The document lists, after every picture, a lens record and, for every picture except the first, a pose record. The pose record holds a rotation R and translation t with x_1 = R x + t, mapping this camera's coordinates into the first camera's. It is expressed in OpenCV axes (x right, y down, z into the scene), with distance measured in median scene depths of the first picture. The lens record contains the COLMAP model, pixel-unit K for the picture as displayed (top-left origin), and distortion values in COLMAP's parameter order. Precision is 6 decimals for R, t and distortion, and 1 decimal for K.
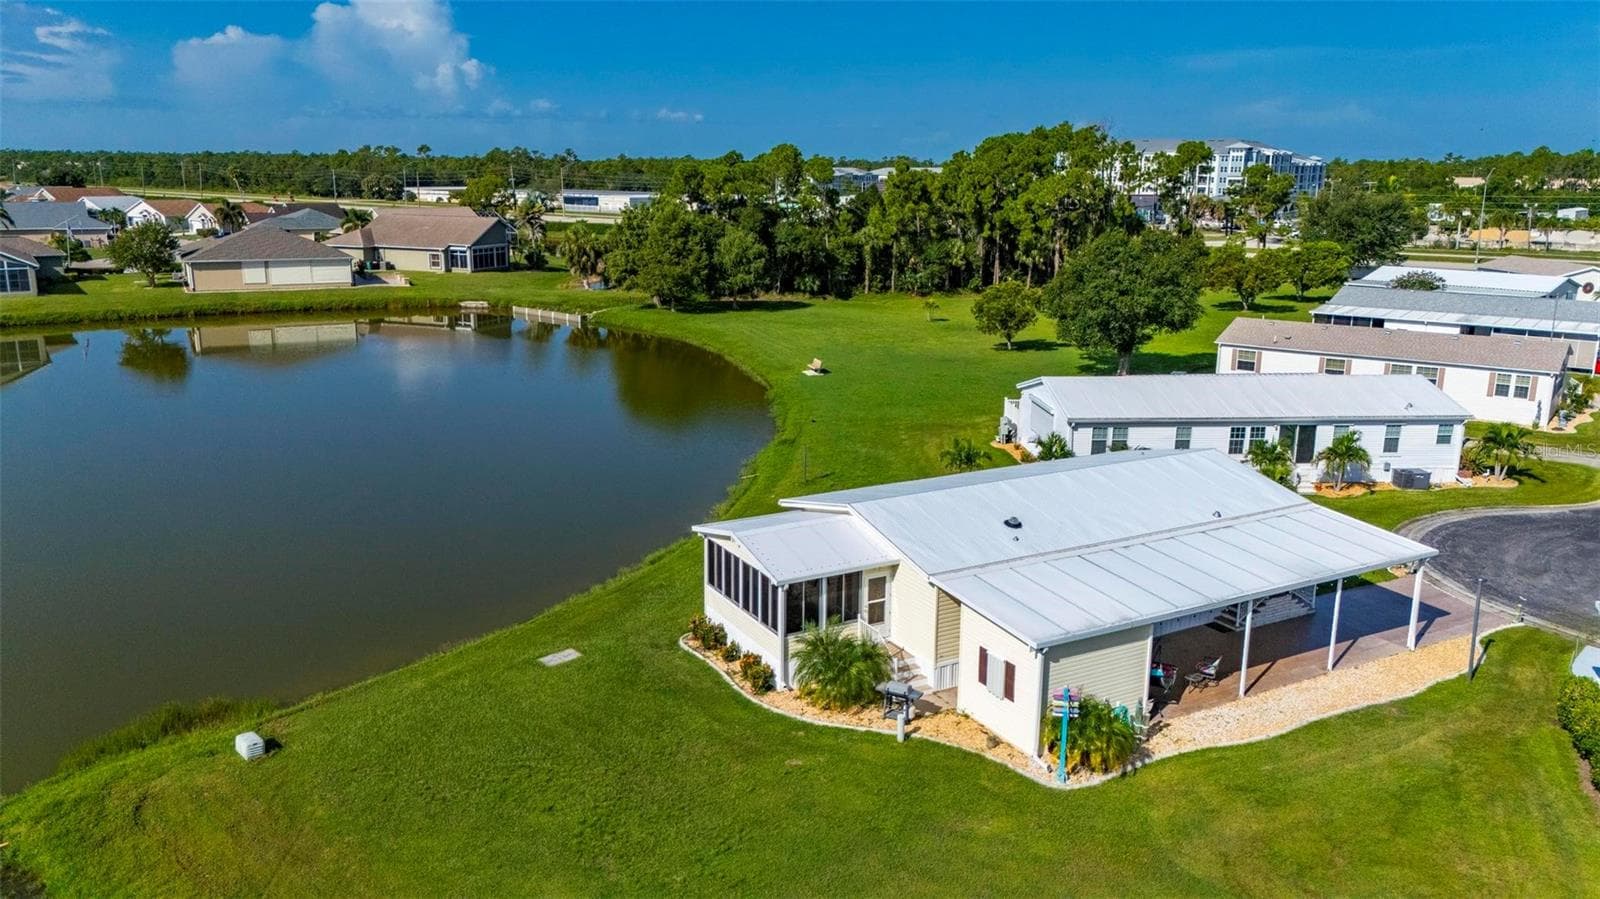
lens RADIAL K [[1169.4, 0, 799.0], [0, 1169.4, 448.1], [0, 0, 1]] dist [0.083740, -0.090422]
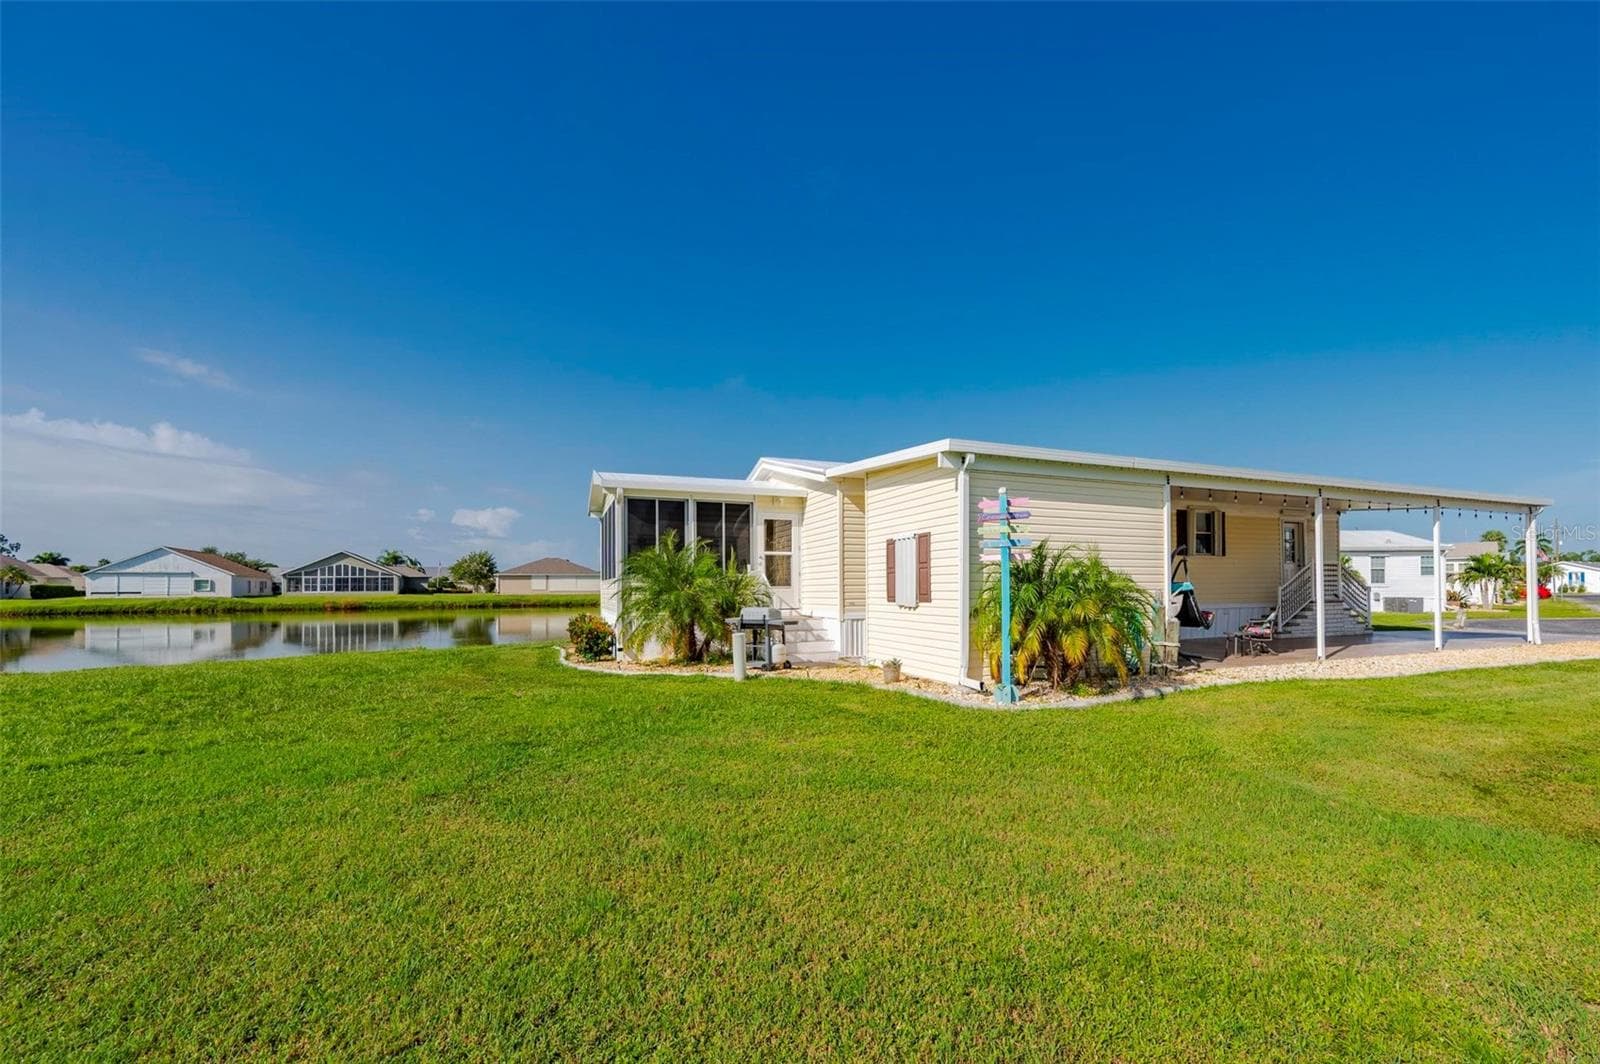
lens RADIAL K [[695.2, 0, 875.4], [0, 695.2, 579.8], [0, 0, 1]] dist [-0.002412, -0.000539]
pose [[0.996839, -0.018215, -0.077329, 0.073104], [-0.001455, 0.969012, -0.247009, 0.115627], [0.079432, 0.246341, 0.965923, 0.270925]]
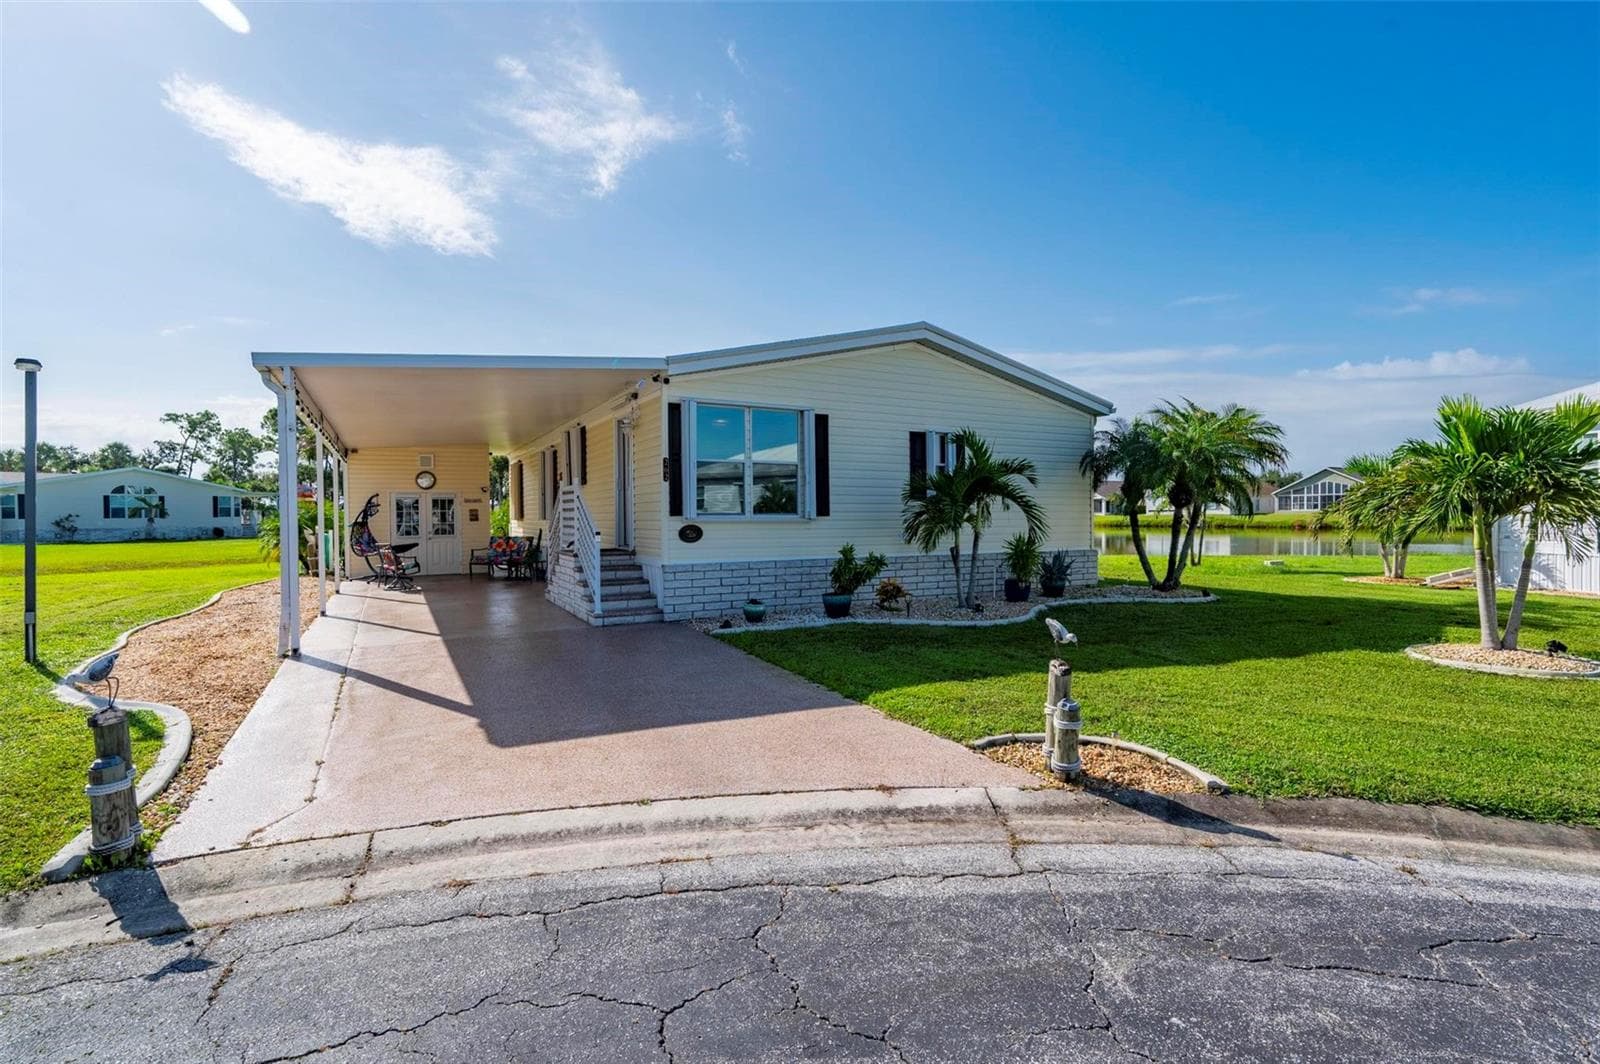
lens RADIAL K [[749.5, 0, 801.4], [0, 749.5, 529.6], [0, 0, 1]] dist [-0.000514, 0.000774]
pose [[-0.013240, 0.012540, -0.999834, 0.359794], [-0.226761, 0.973831, 0.015217, 0.045649], [0.973860, 0.226925, -0.010050, 0.554855]]
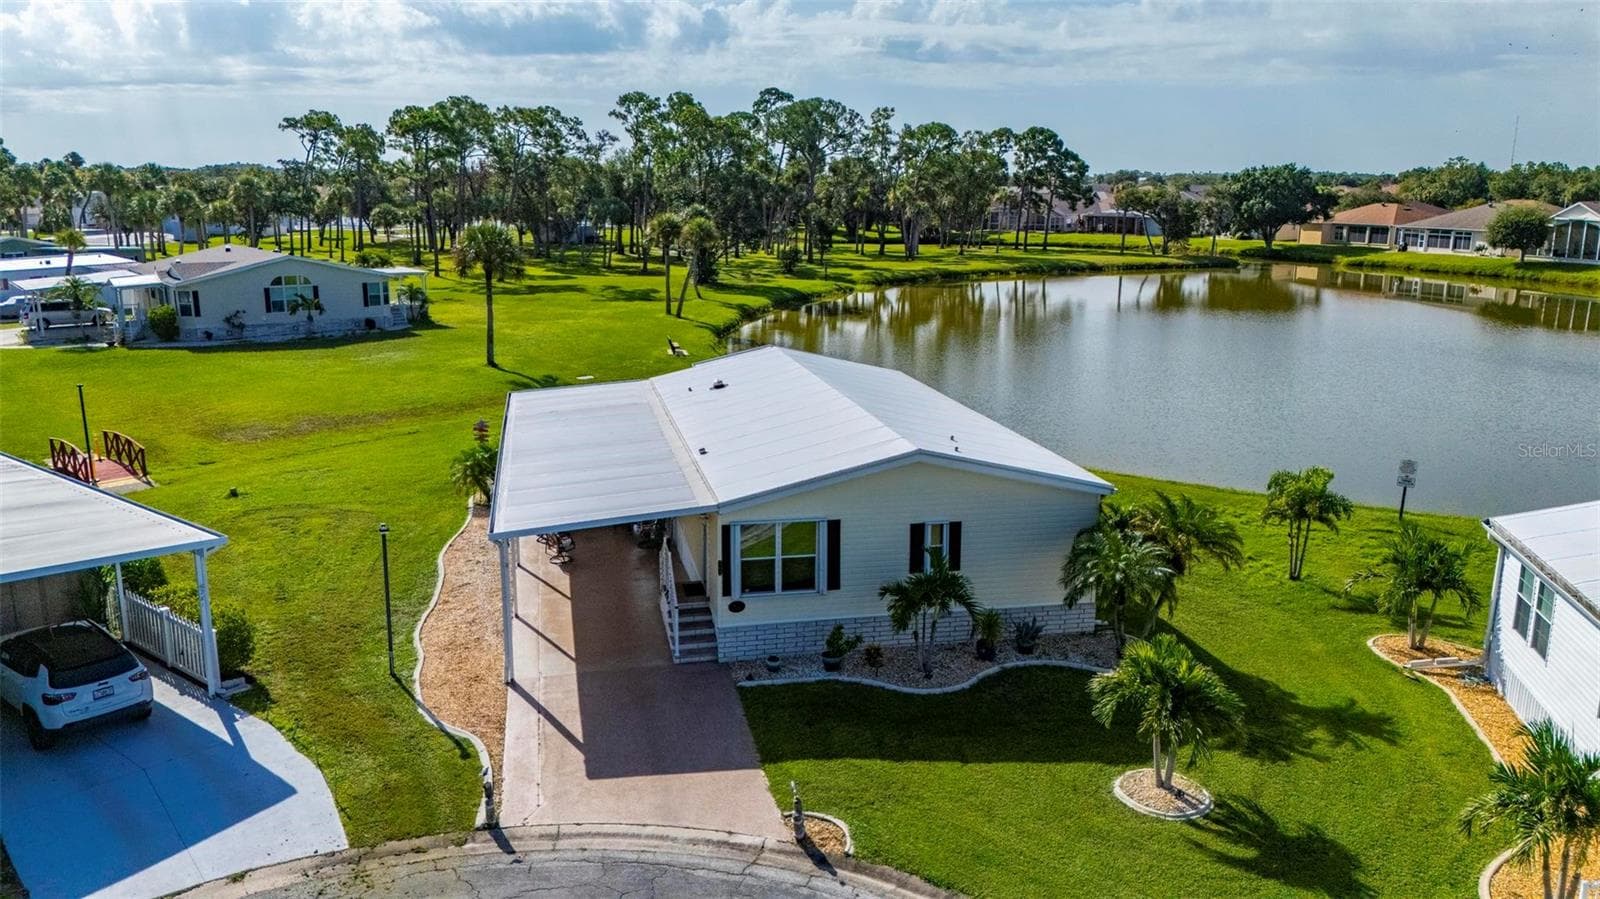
lens RADIAL K [[1169.4, 0, 799.0], [0, 1169.4, 448.1], [0, 0, 1]] dist [0.083740, -0.090422]
pose [[-0.296402, 0.204088, -0.933003, 0.509815], [-0.229918, 0.932924, 0.277112, -0.080934], [0.926976, 0.296651, -0.229597, 0.610823]]
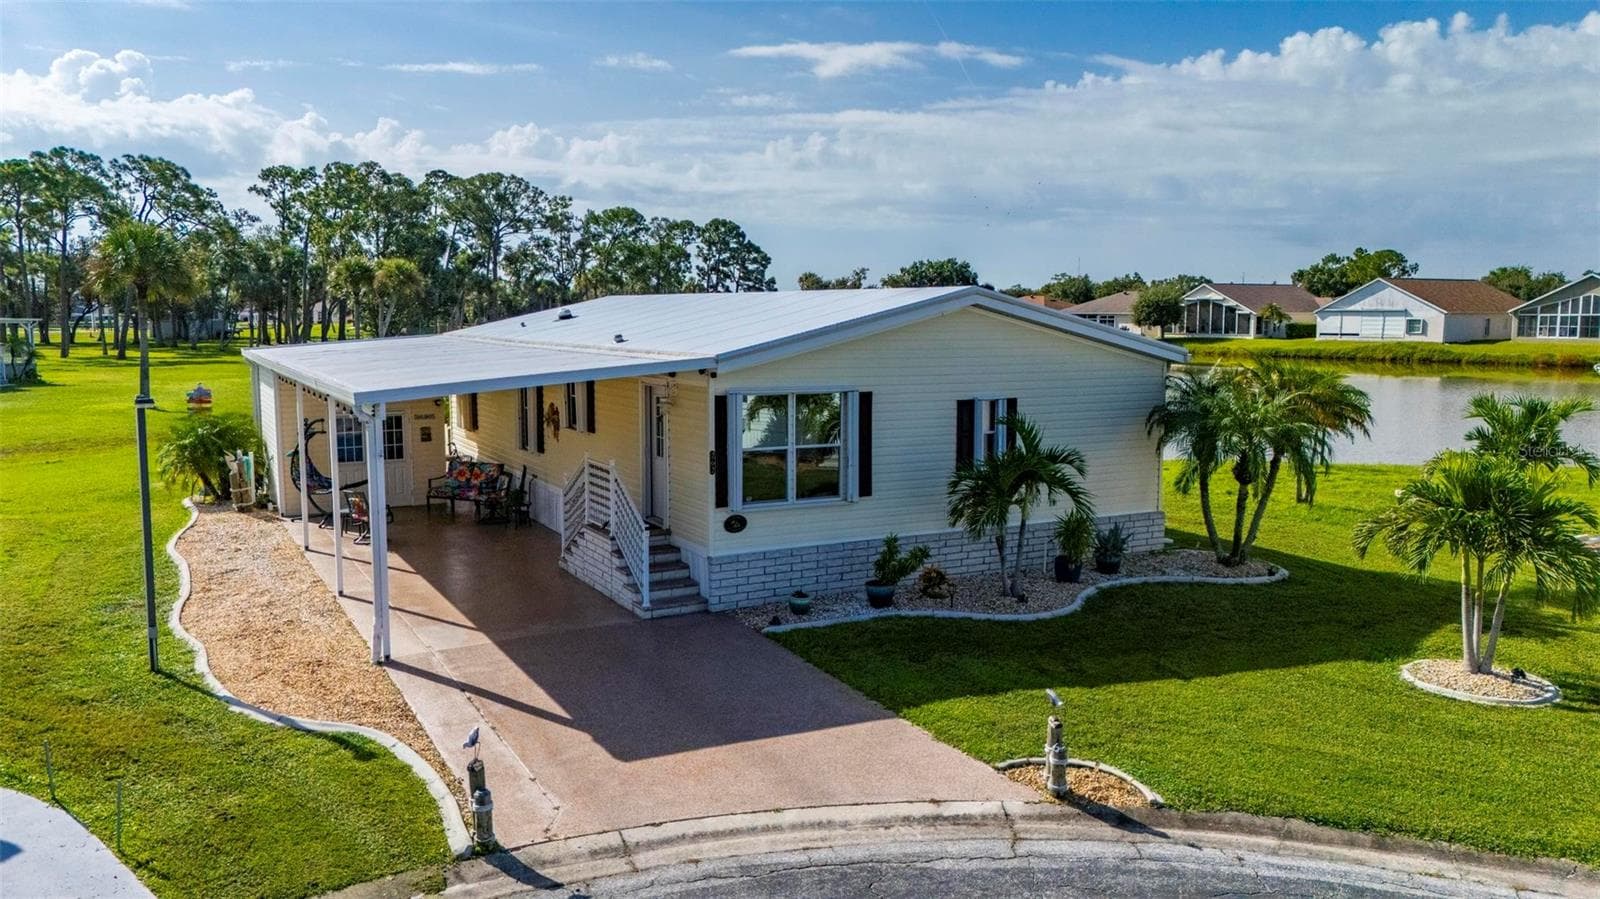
lens RADIAL K [[1169.4, 0, 799.0], [0, 1169.4, 448.1], [0, 0, 1]] dist [0.083740, -0.090422]
pose [[-0.003551, 0.107995, -0.994145, 0.432909], [-0.235621, 0.966070, 0.105787, 0.014484], [0.971838, 0.234617, 0.022015, 0.537324]]
